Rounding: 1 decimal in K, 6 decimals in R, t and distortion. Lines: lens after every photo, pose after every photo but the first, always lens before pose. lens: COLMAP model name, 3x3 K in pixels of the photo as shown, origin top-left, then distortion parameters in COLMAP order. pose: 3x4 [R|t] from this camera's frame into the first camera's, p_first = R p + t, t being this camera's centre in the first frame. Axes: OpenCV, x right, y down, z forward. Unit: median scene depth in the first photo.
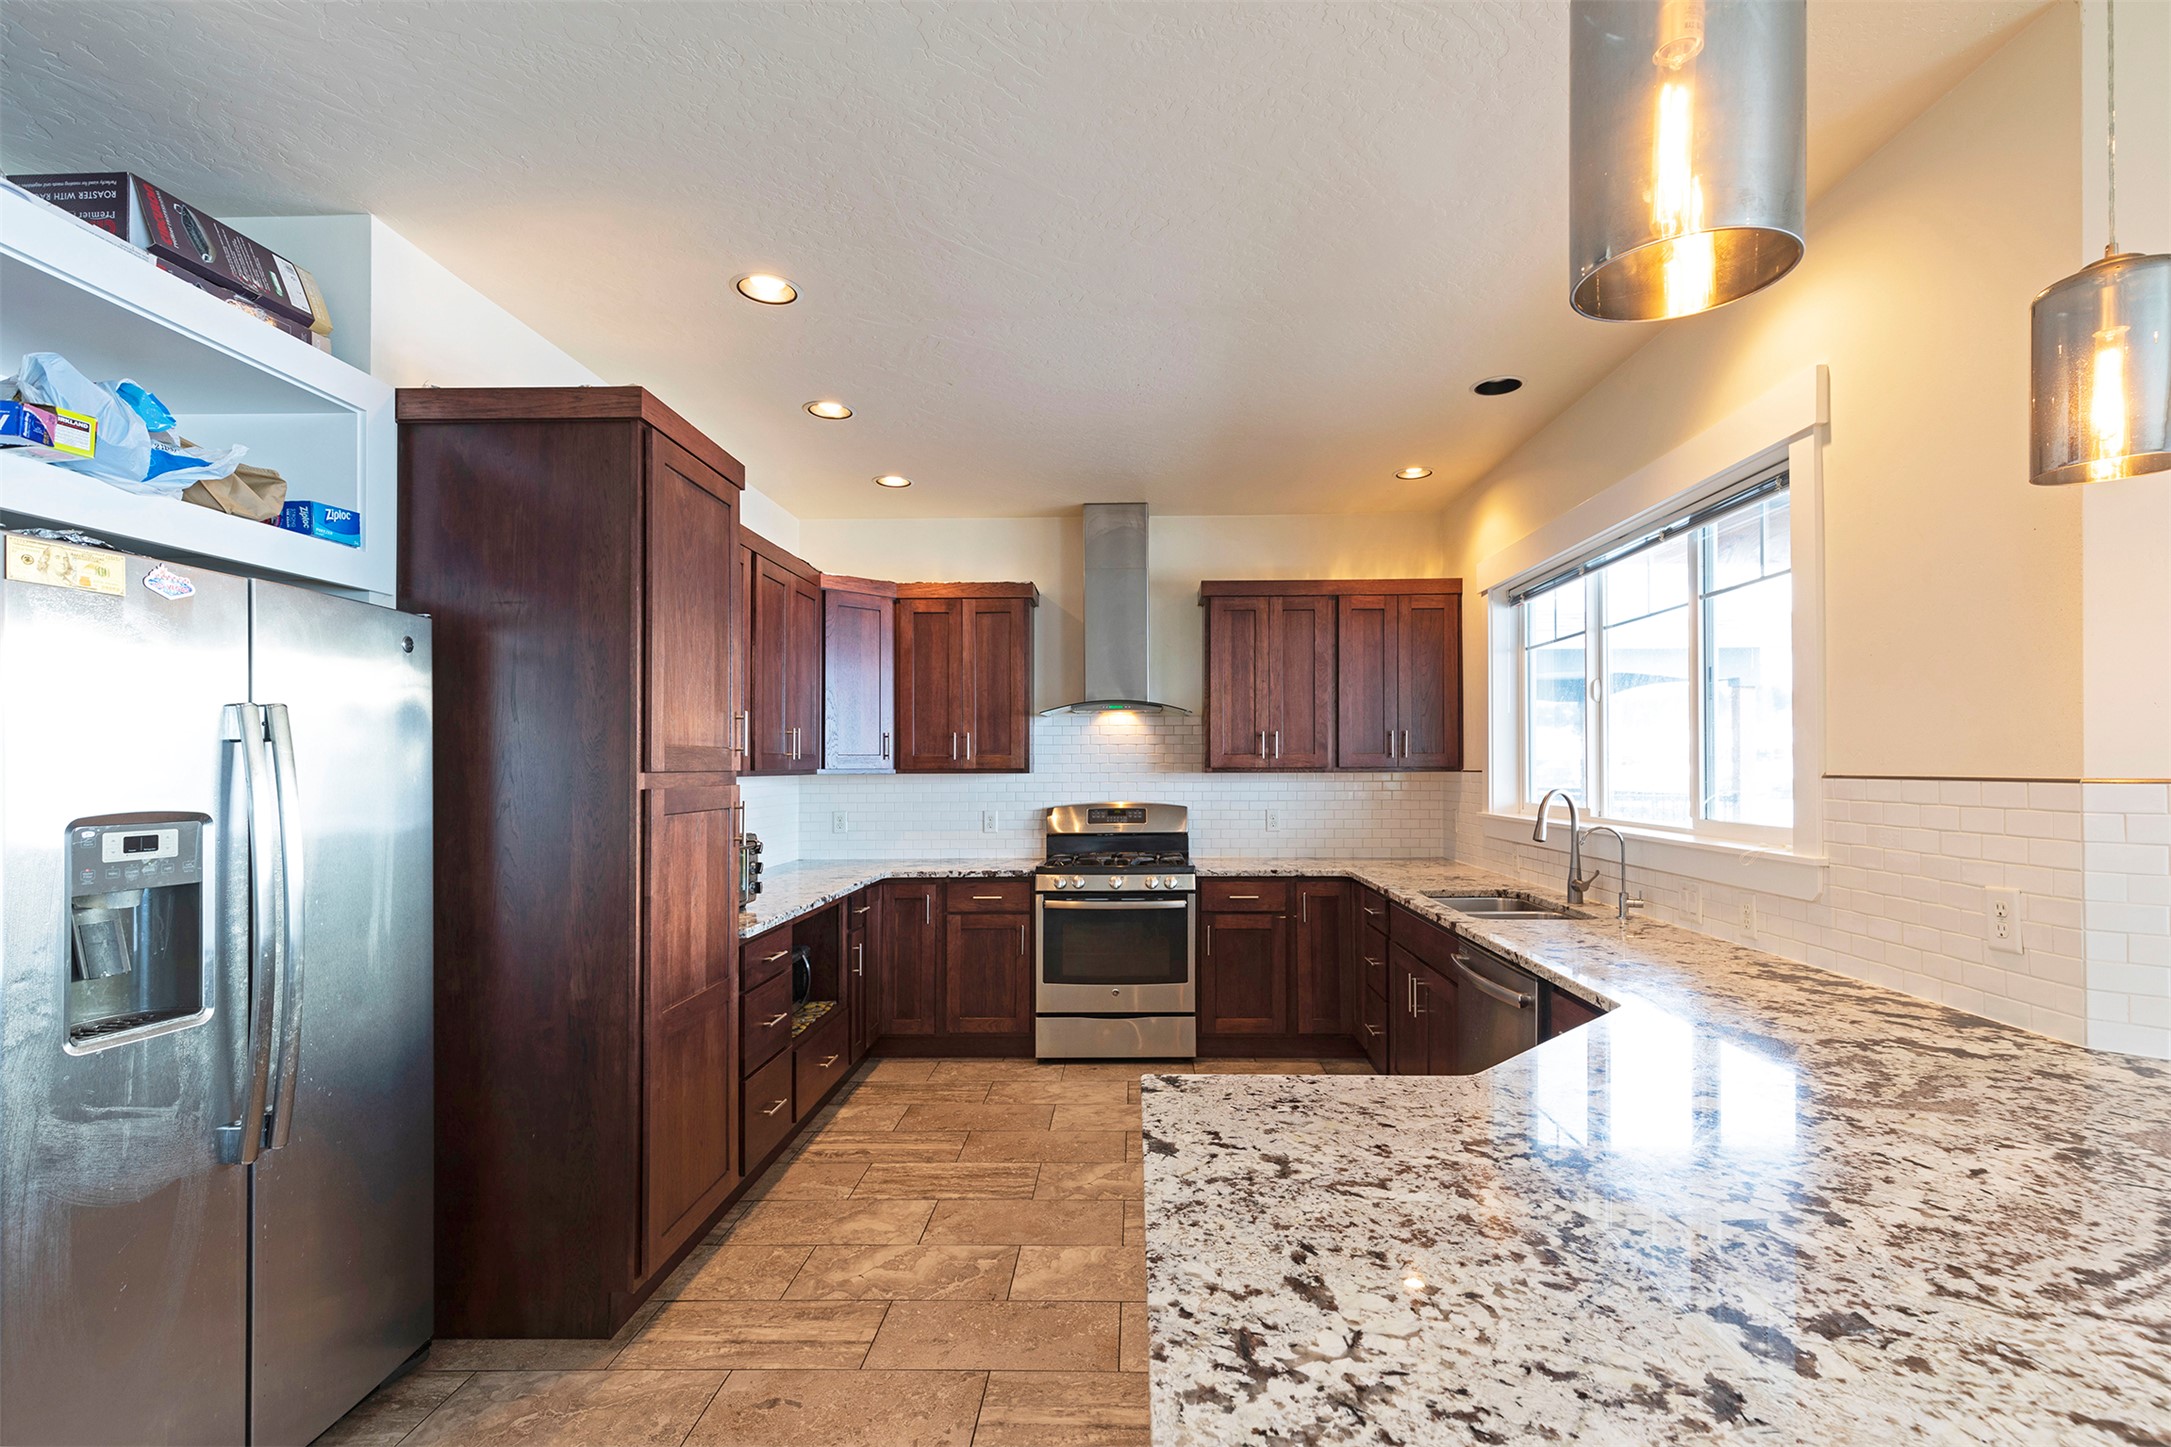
lens RADIAL K [[984.1, 0, 1115.0], [0, 984.1, 747.5], [0, 0, 1]] dist [0.015824, -0.005560]
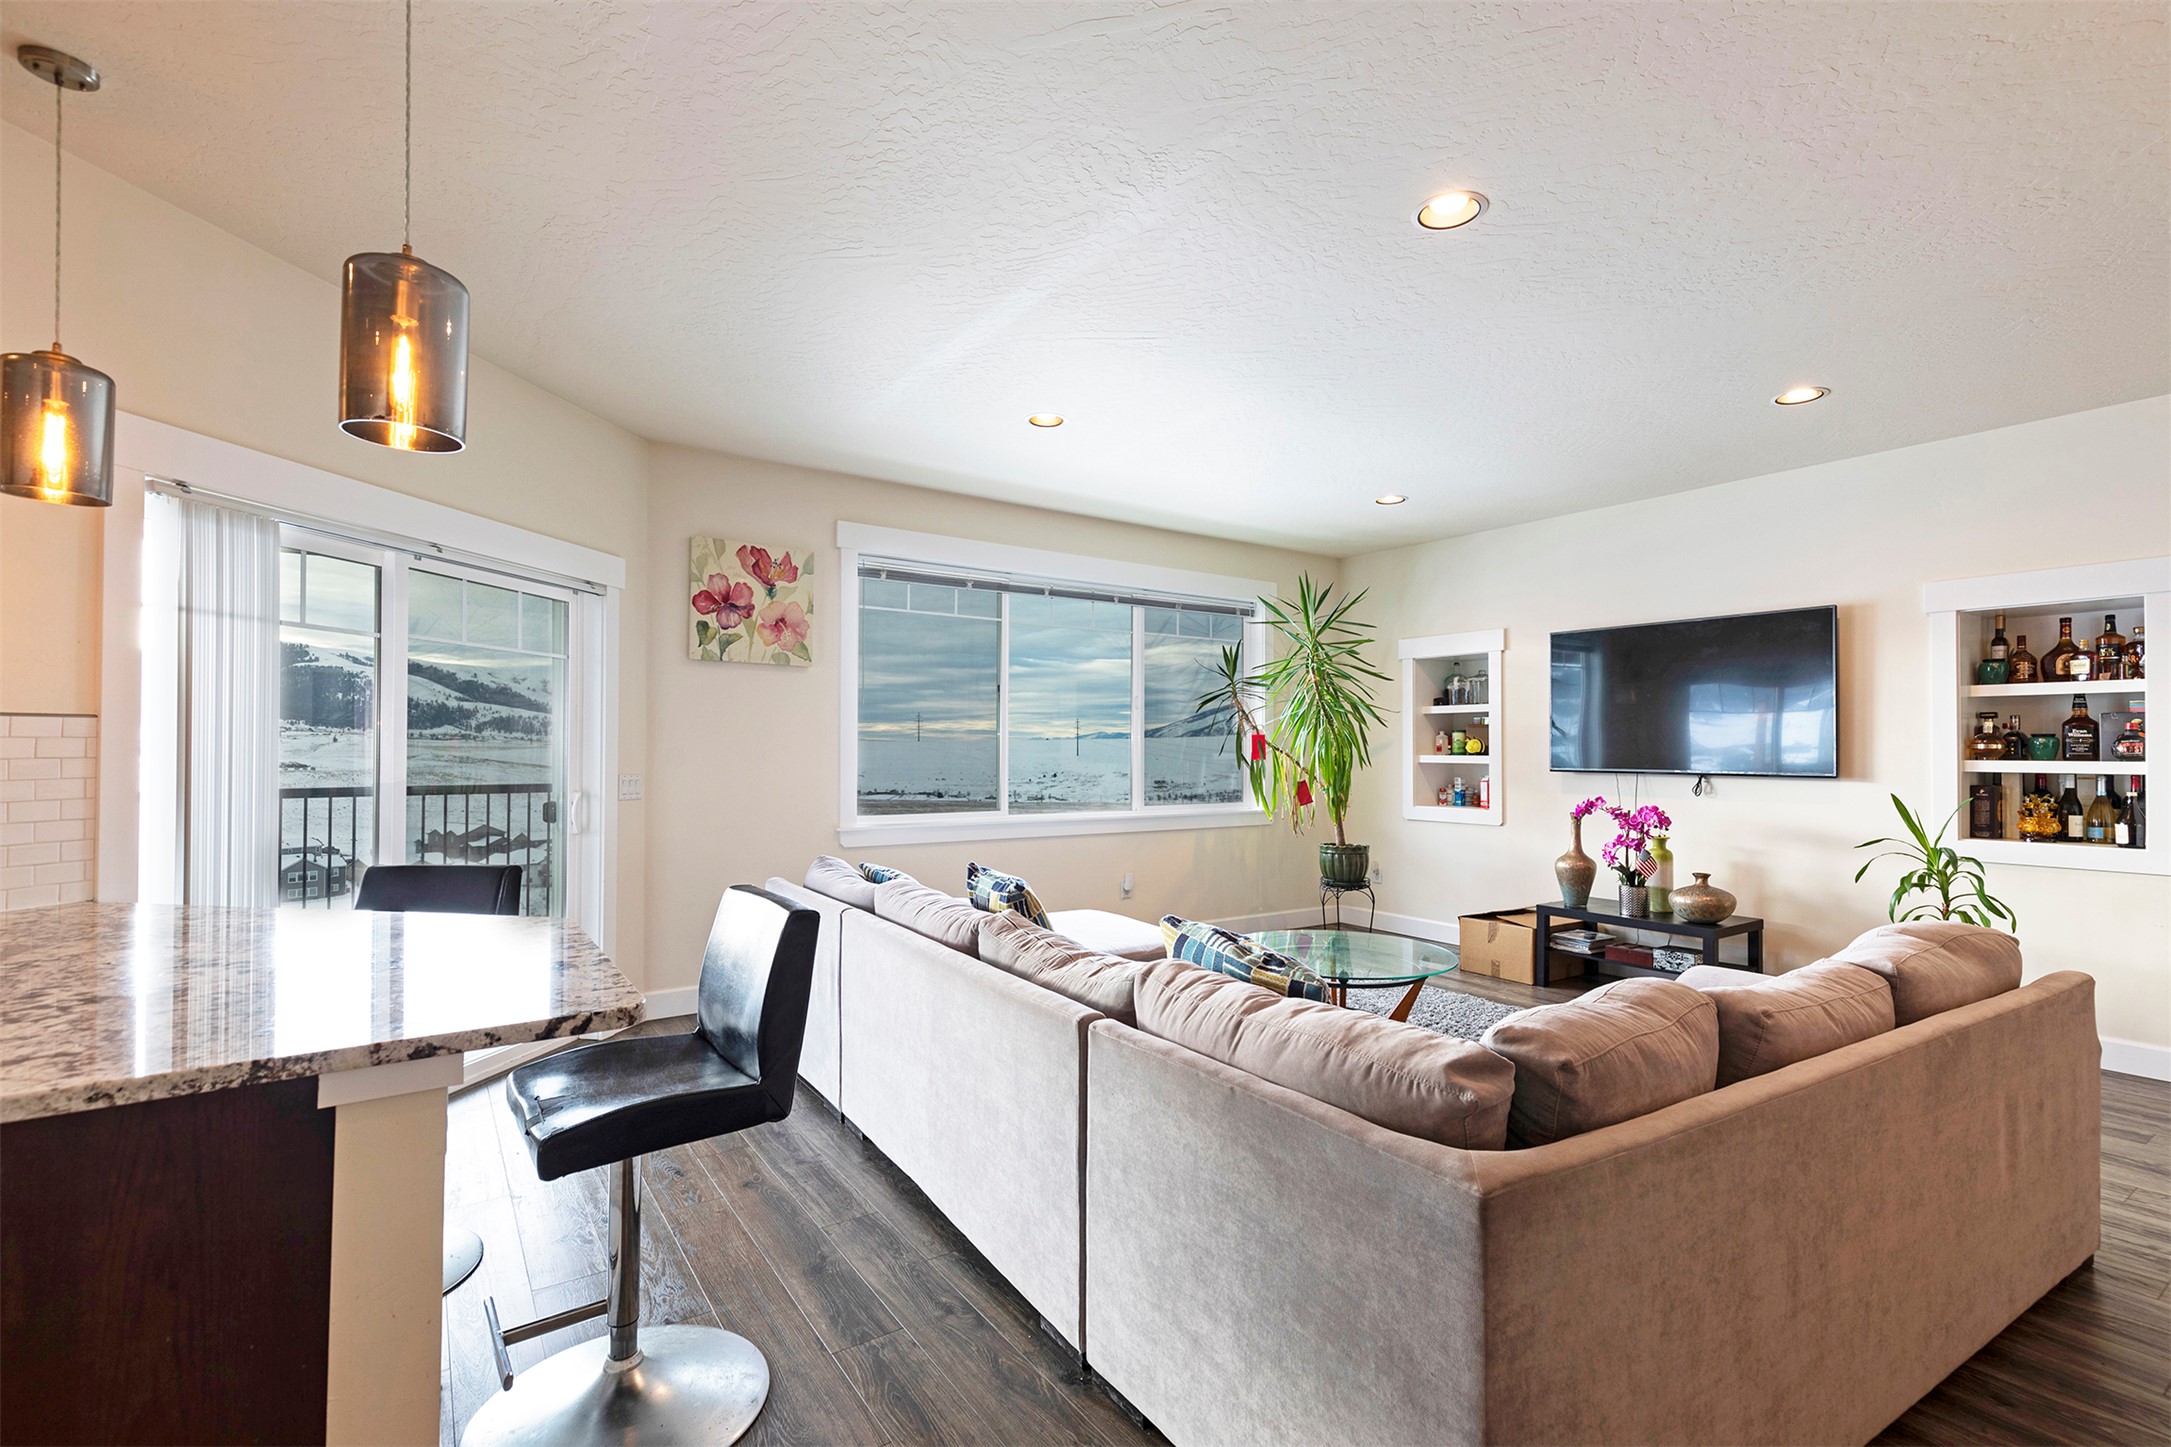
lens RADIAL K [[984.1, 0, 1100.3], [0, 984.1, 735.2], [0, 0, 1]] dist [0.015824, -0.005560]
pose [[-0.587379, 0.014813, 0.809177, -0.335969], [-0.013922, 0.999500, -0.028404, 0.028149], [-0.809192, -0.027949, -0.586879, 0.189298]]
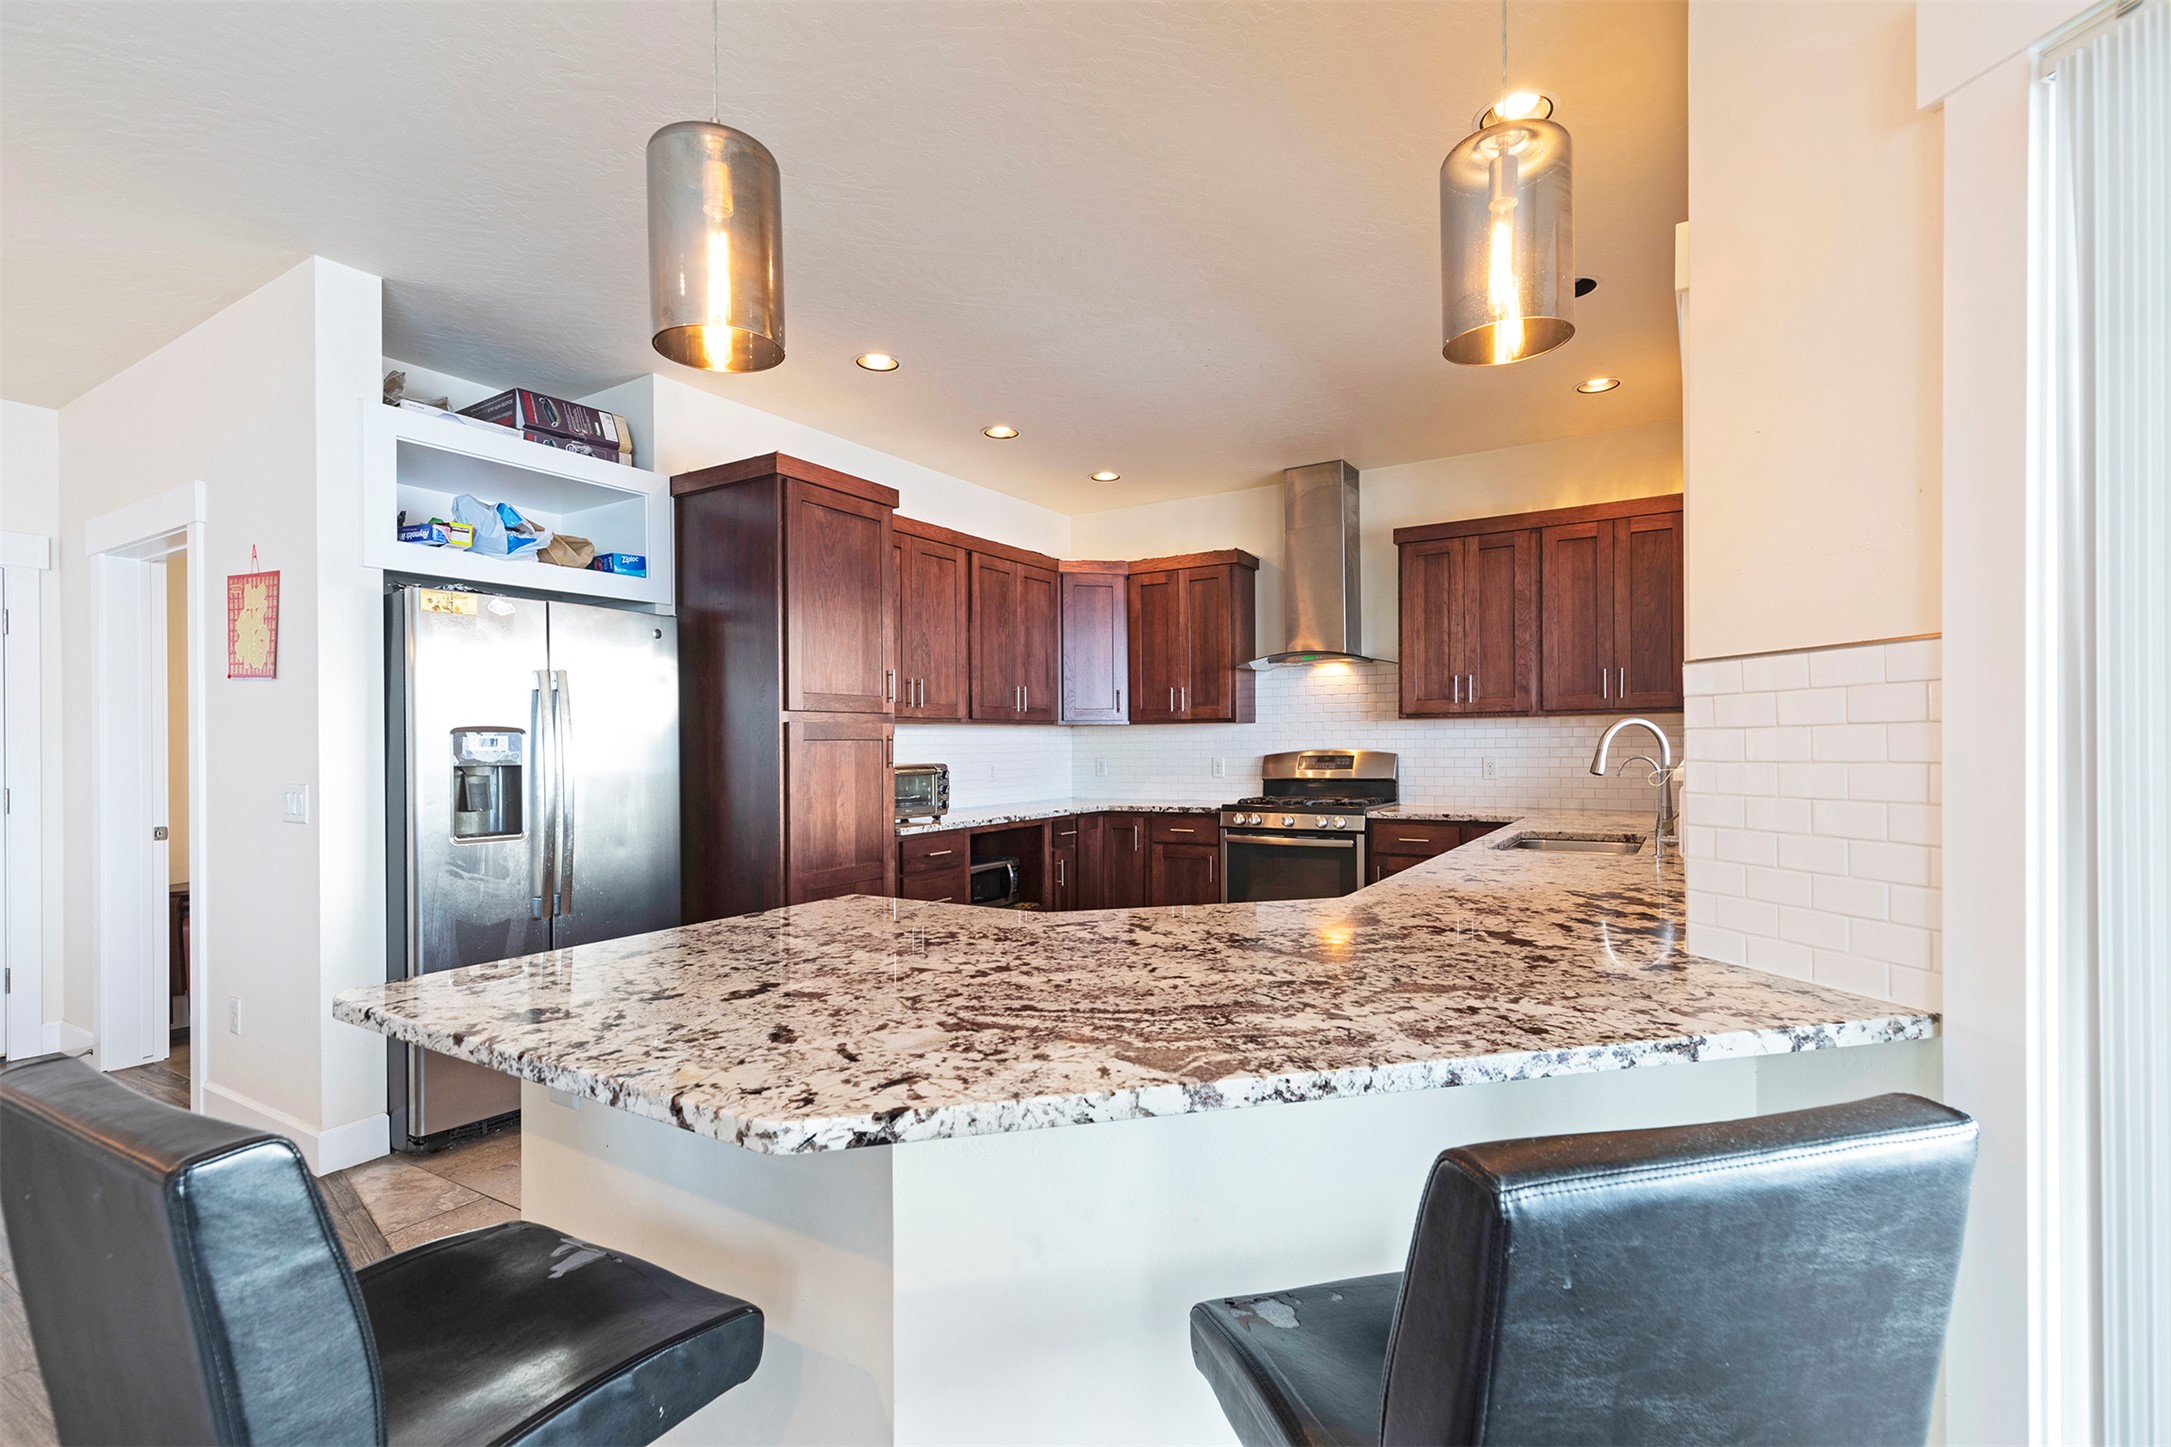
lens RADIAL K [[984.1, 0, 1100.9], [0, 984.1, 720.6], [0, 0, 1]] dist [0.015824, -0.005560]
pose [[0.865378, -0.017724, -0.500807, 0.359937], [0.017264, 0.999836, -0.005553, 0.030123], [0.500823, -0.003841, 0.865541, -0.023271]]
